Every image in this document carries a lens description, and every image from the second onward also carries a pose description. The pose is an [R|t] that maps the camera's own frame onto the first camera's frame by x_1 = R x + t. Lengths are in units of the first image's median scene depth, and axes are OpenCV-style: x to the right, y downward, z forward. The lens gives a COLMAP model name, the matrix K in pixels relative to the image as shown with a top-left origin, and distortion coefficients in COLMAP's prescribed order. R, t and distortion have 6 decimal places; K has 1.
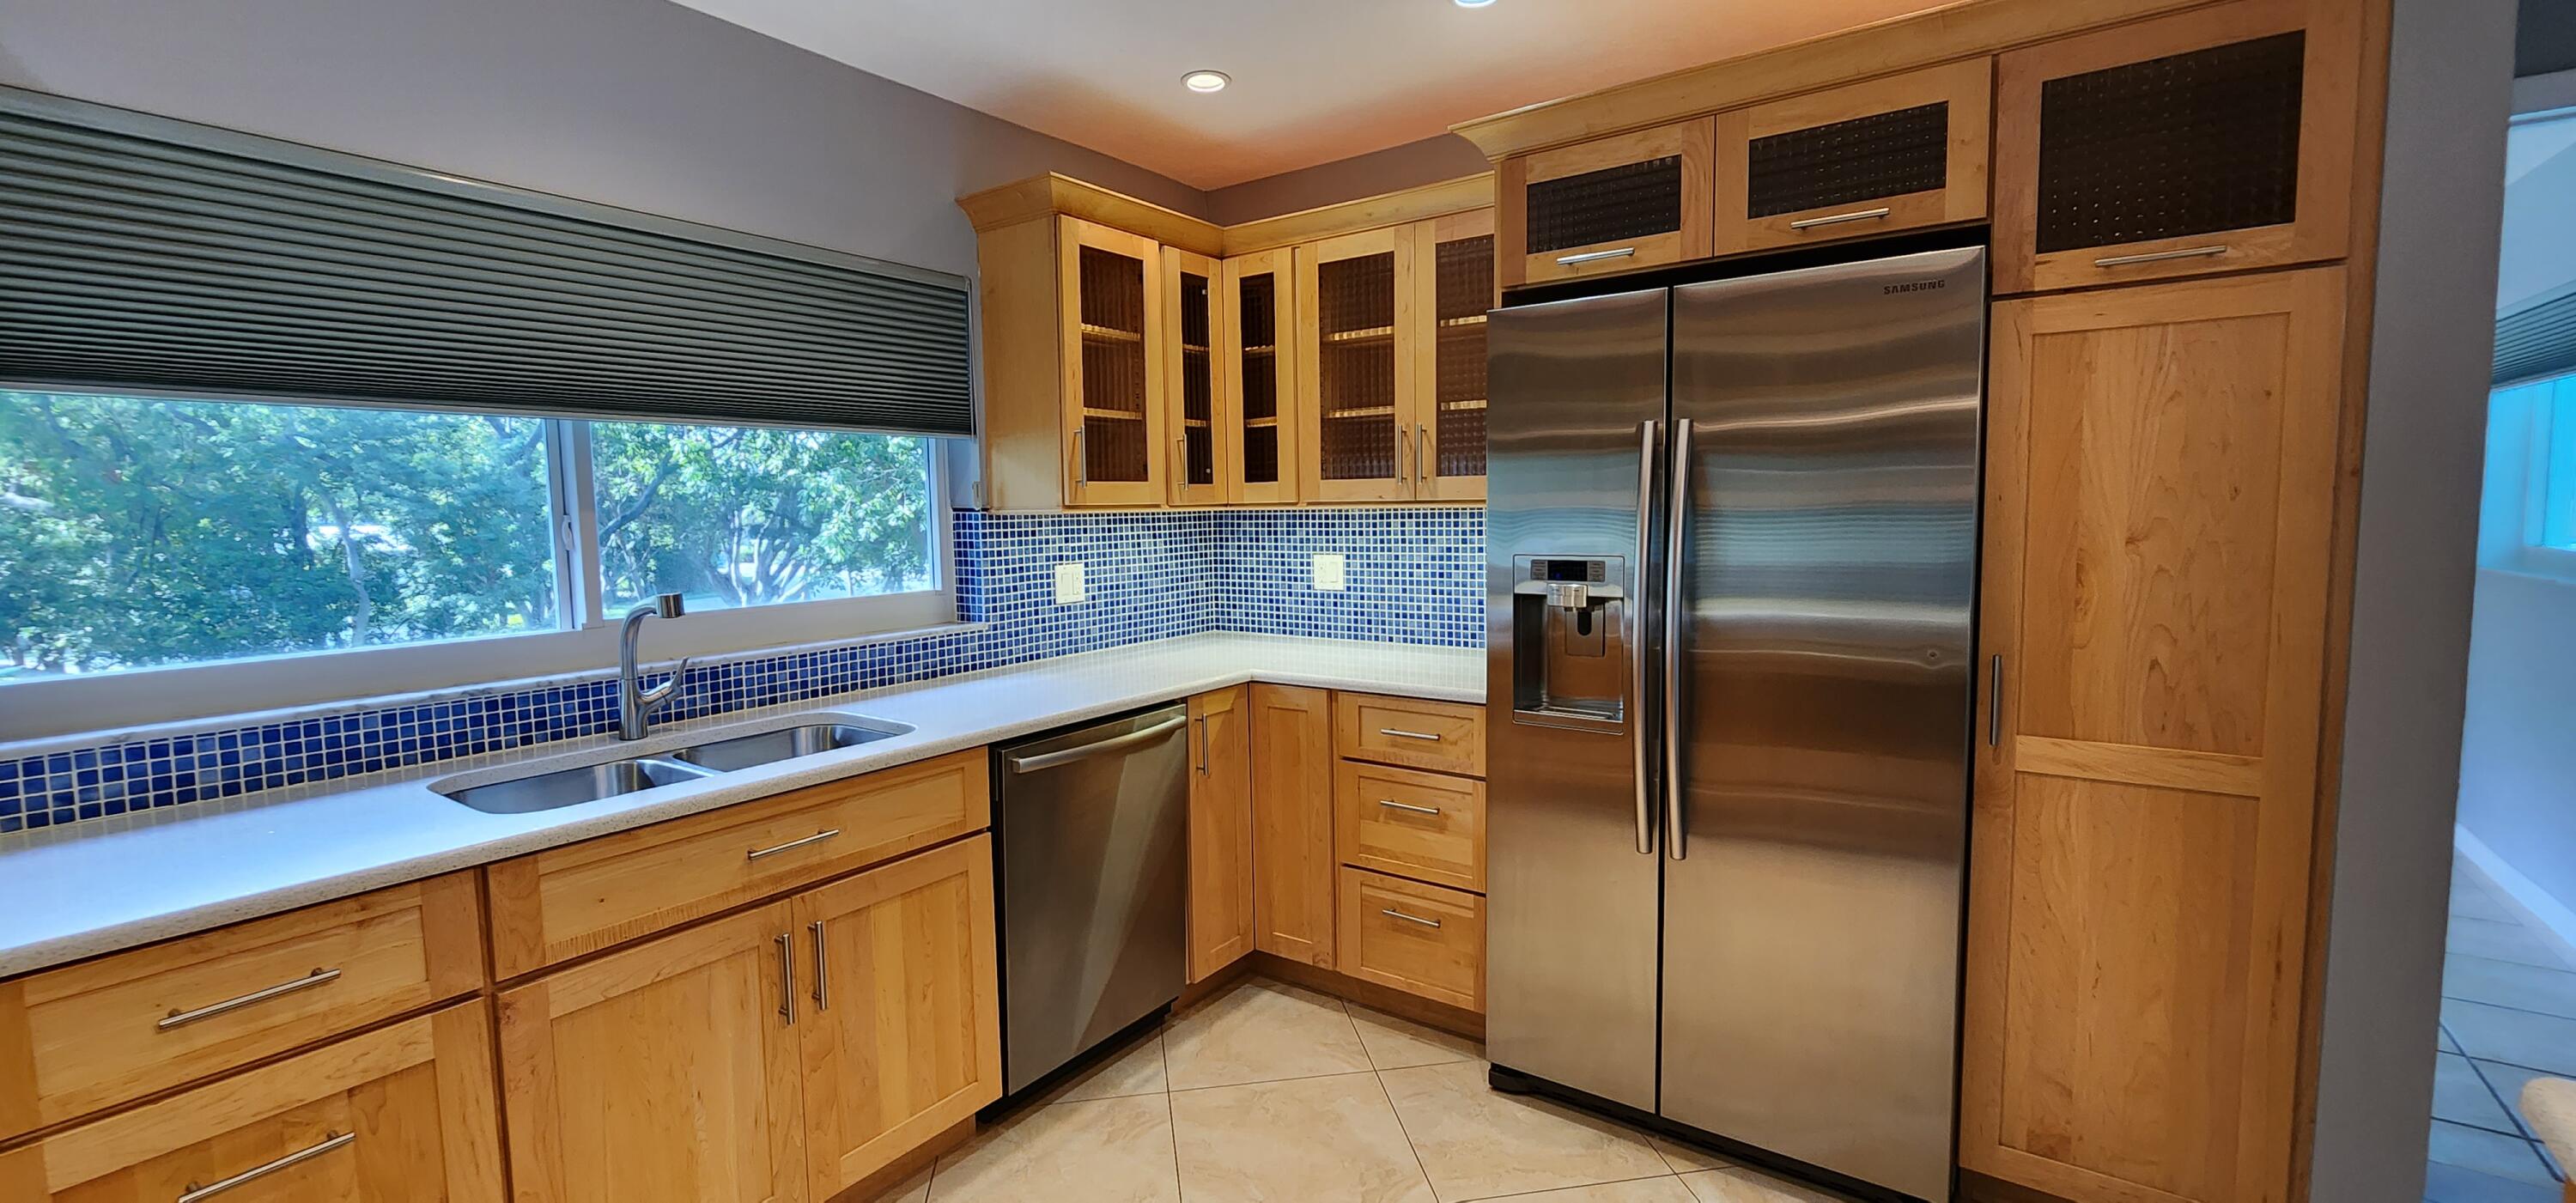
lens RADIAL K [[1068.1, 0, 1310.0], [0, 1068.1, 601.5], [0, 0, 1]] dist [0.007206, -0.001088]
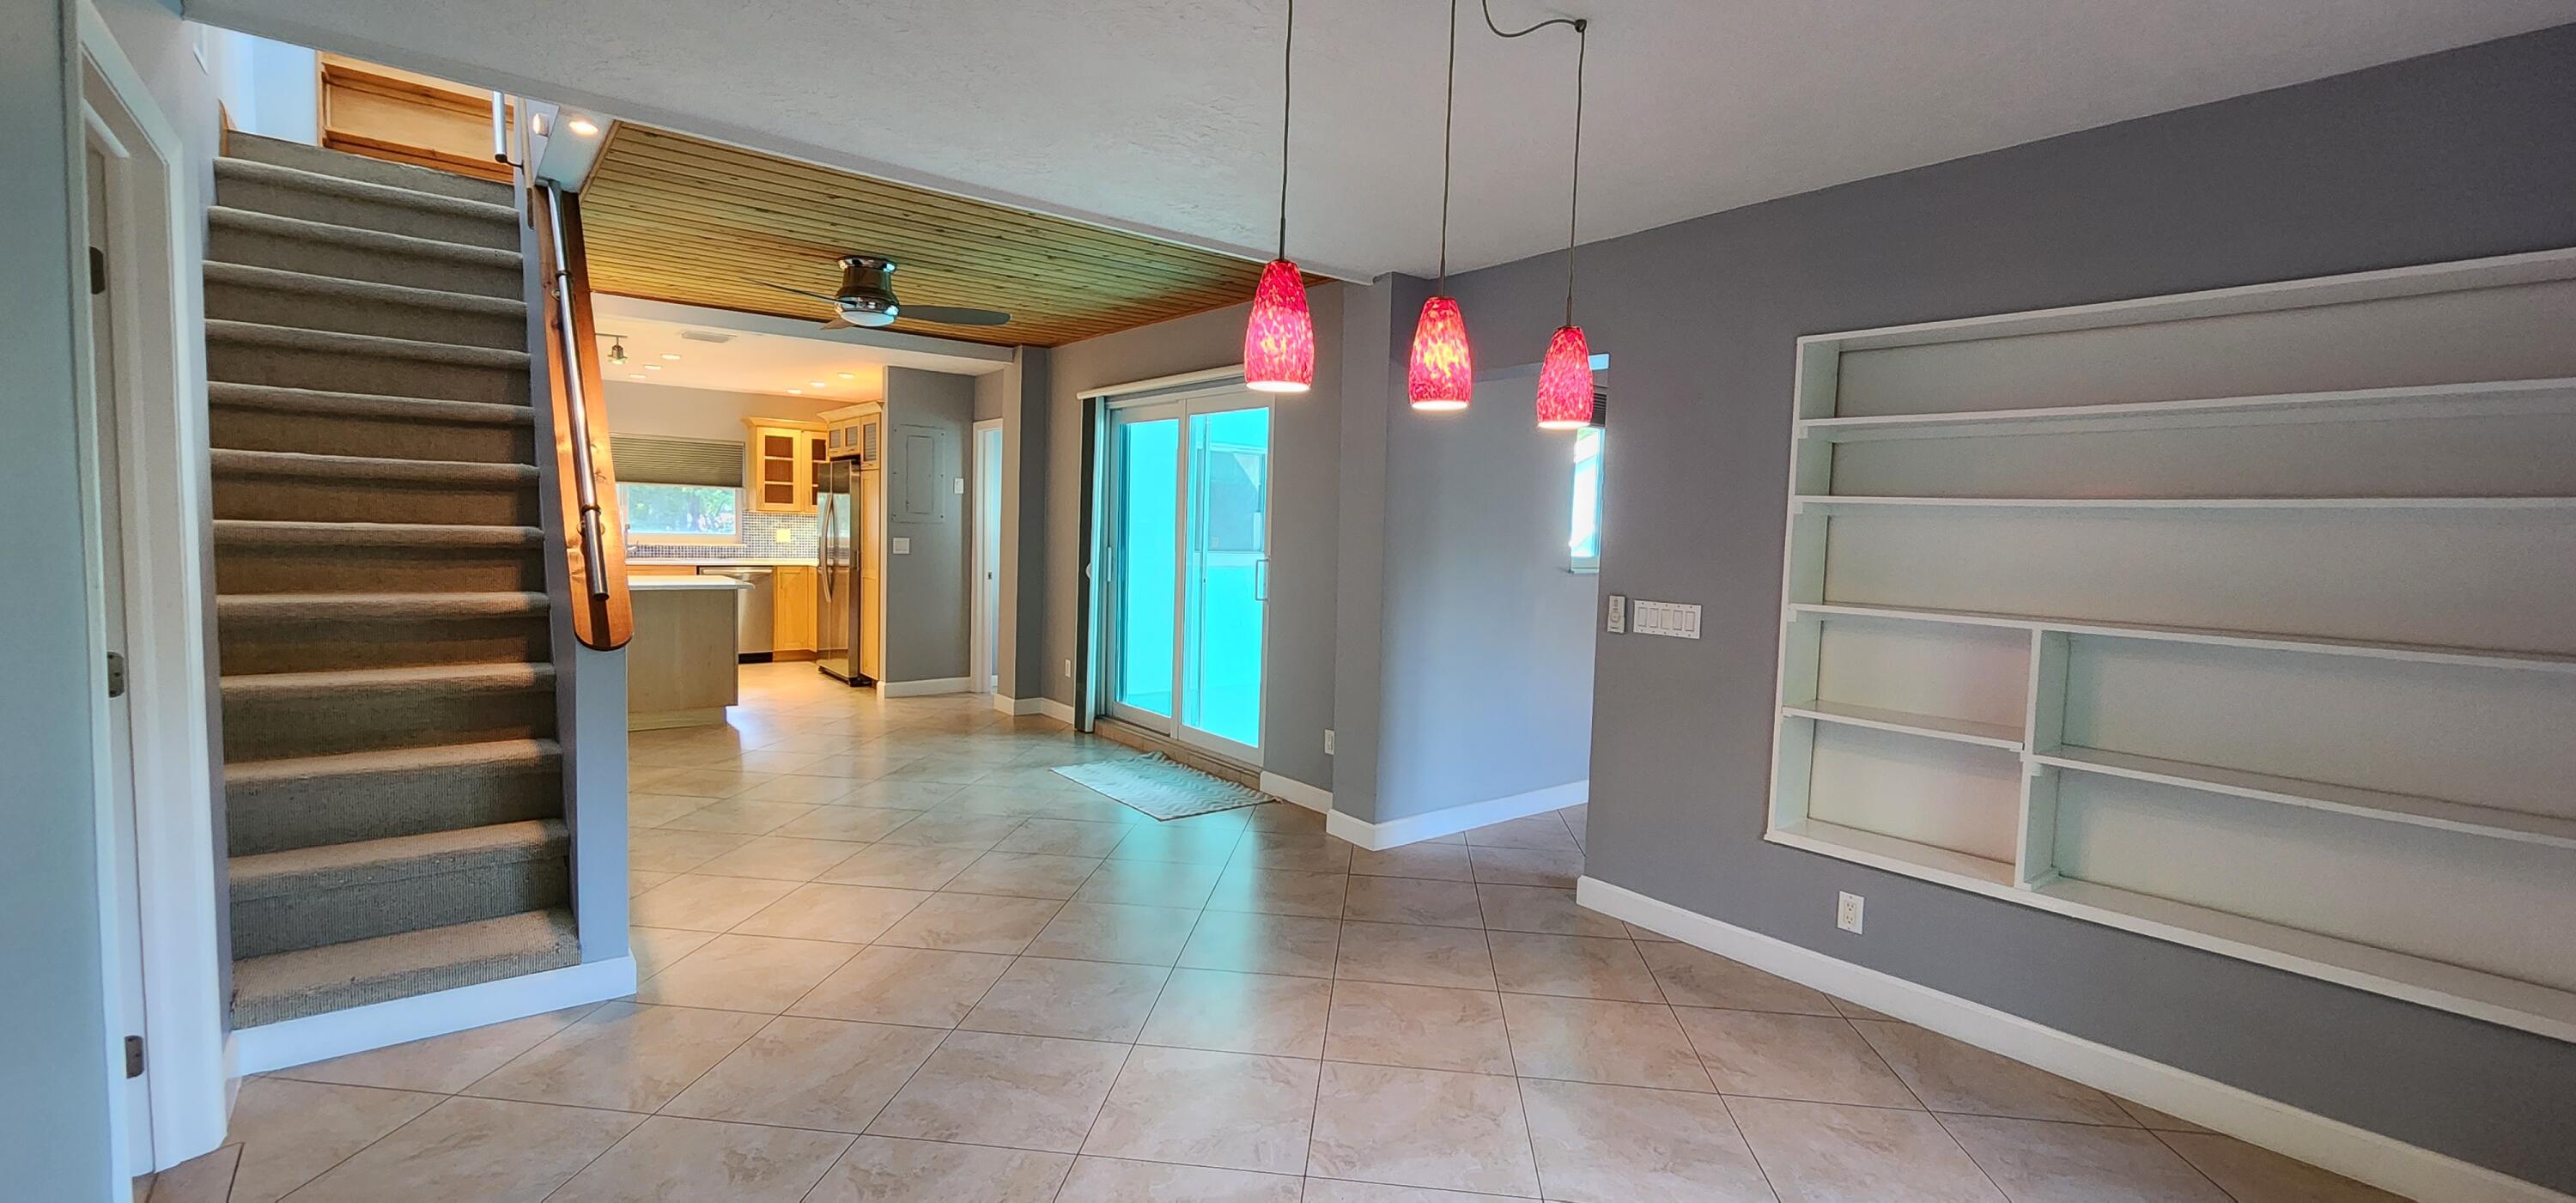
lens RADIAL K [[1068.1, 0, 1291.9], [0, 1068.1, 590.9], [0, 0, 1]] dist [0.007206, -0.001088]
pose [[0.961052, 0.062756, -0.269147, 1.244588], [-0.071050, 0.997248, -0.021178, 0.063987], [0.267077, 0.039476, 0.962866, -0.971359]]
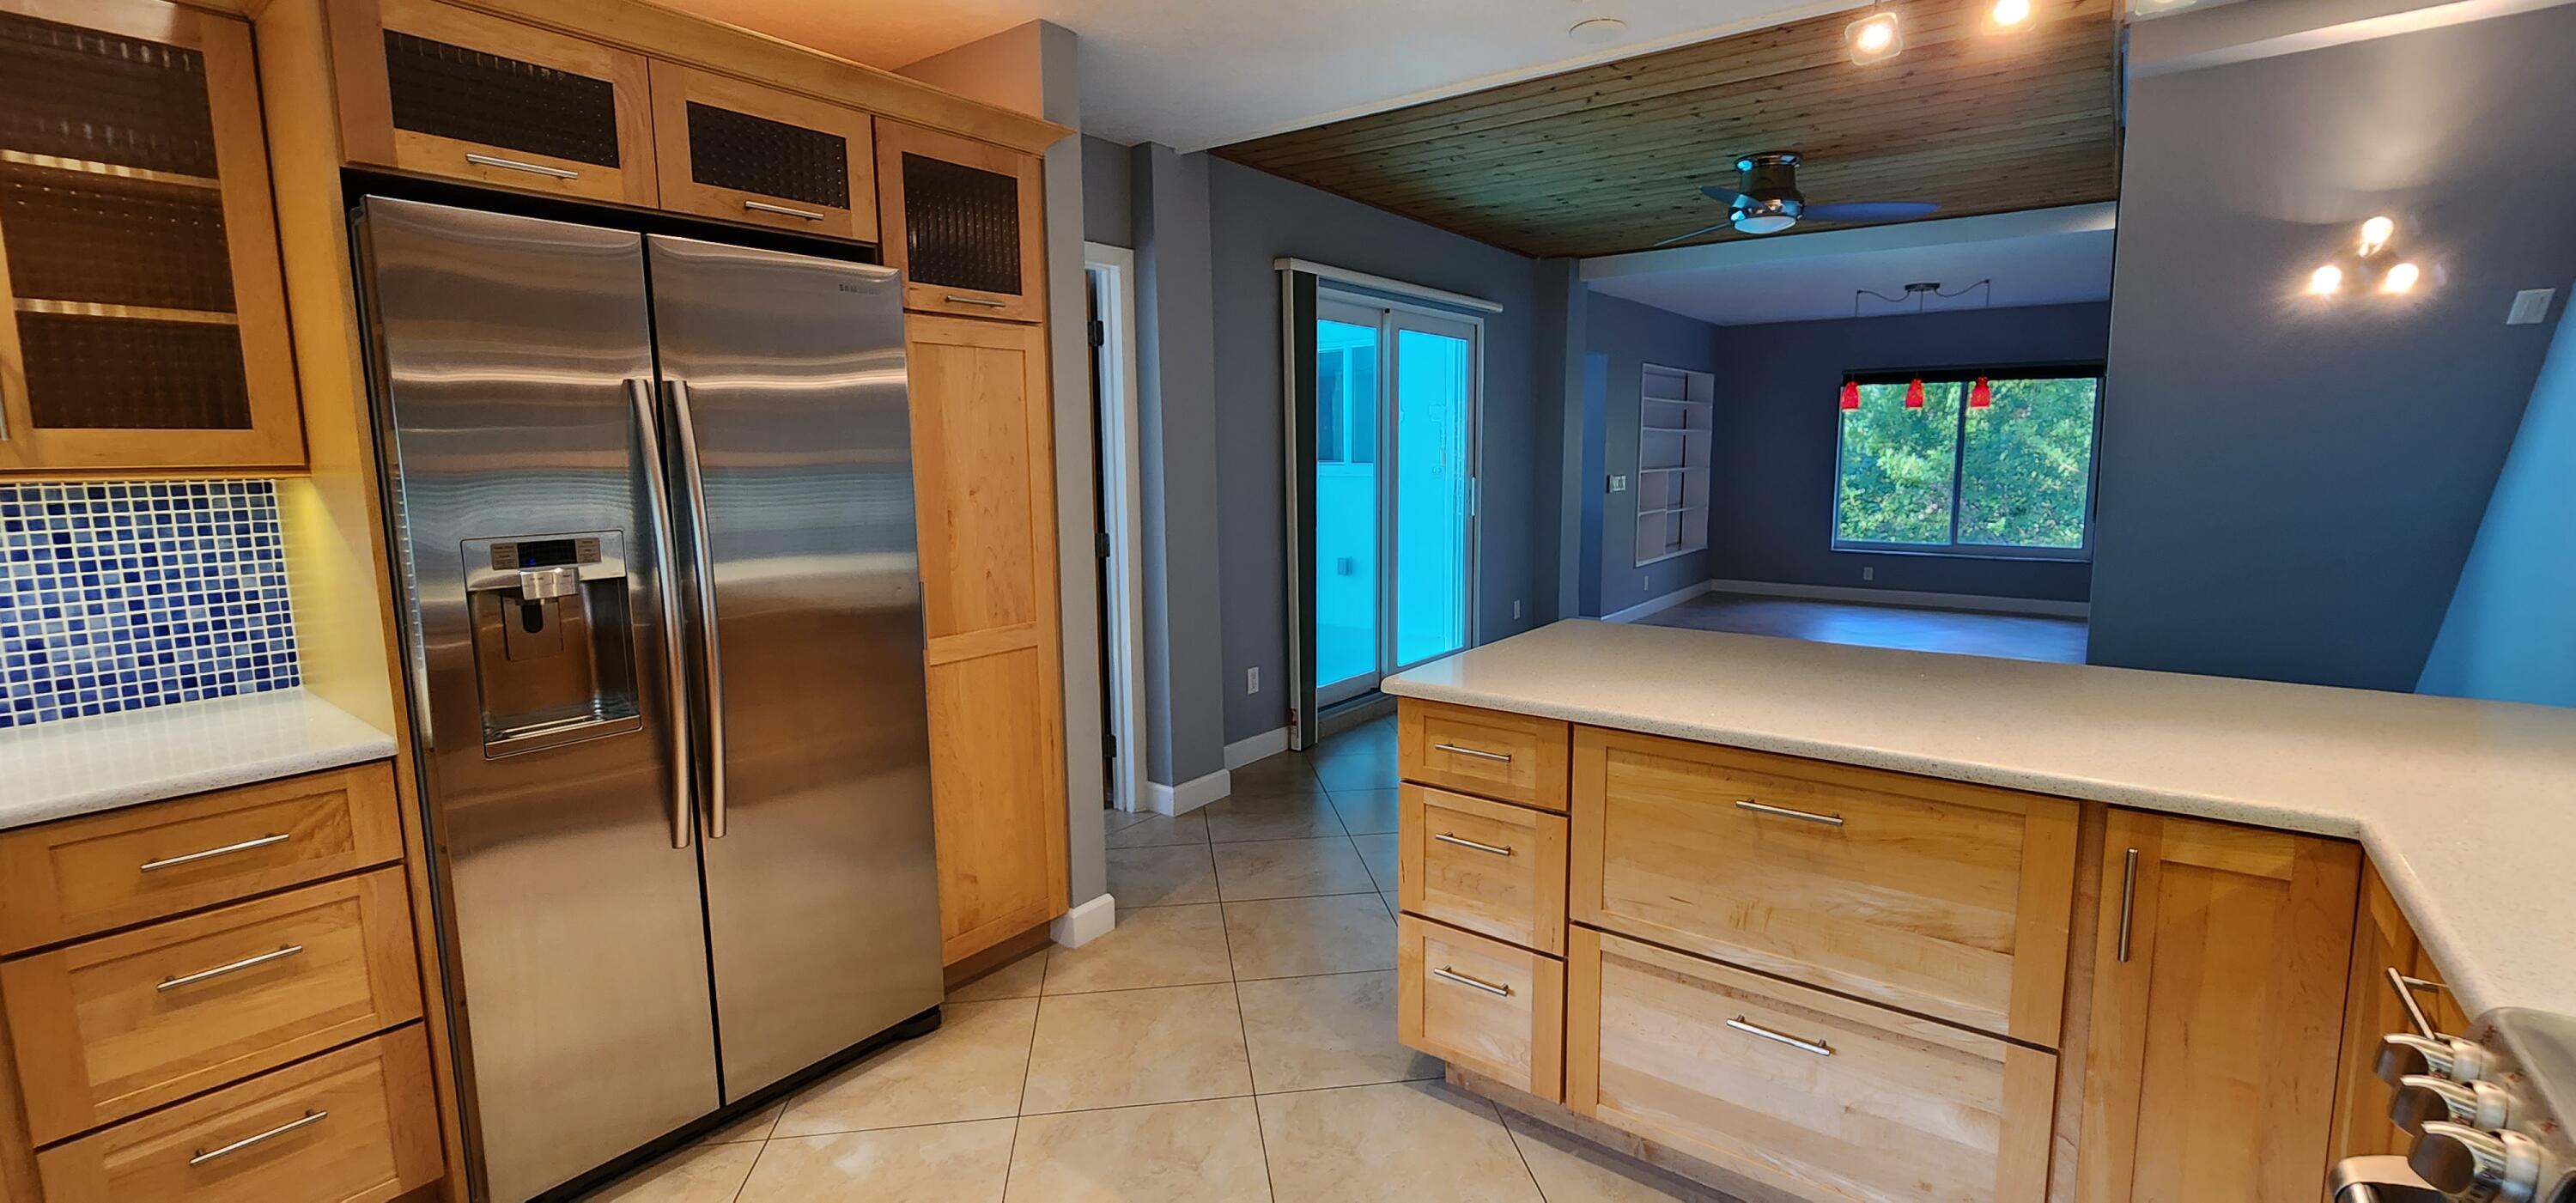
lens RADIAL K [[1068.1, 0, 1285.3], [0, 1068.1, 599.0], [0, 0, 1]] dist [0.007206, -0.001088]
pose [[0.048359, -0.124935, 0.990986, -0.606186], [0.102921, 0.987489, 0.119471, -0.037932], [-0.993513, 0.096216, 0.060613, 0.438112]]
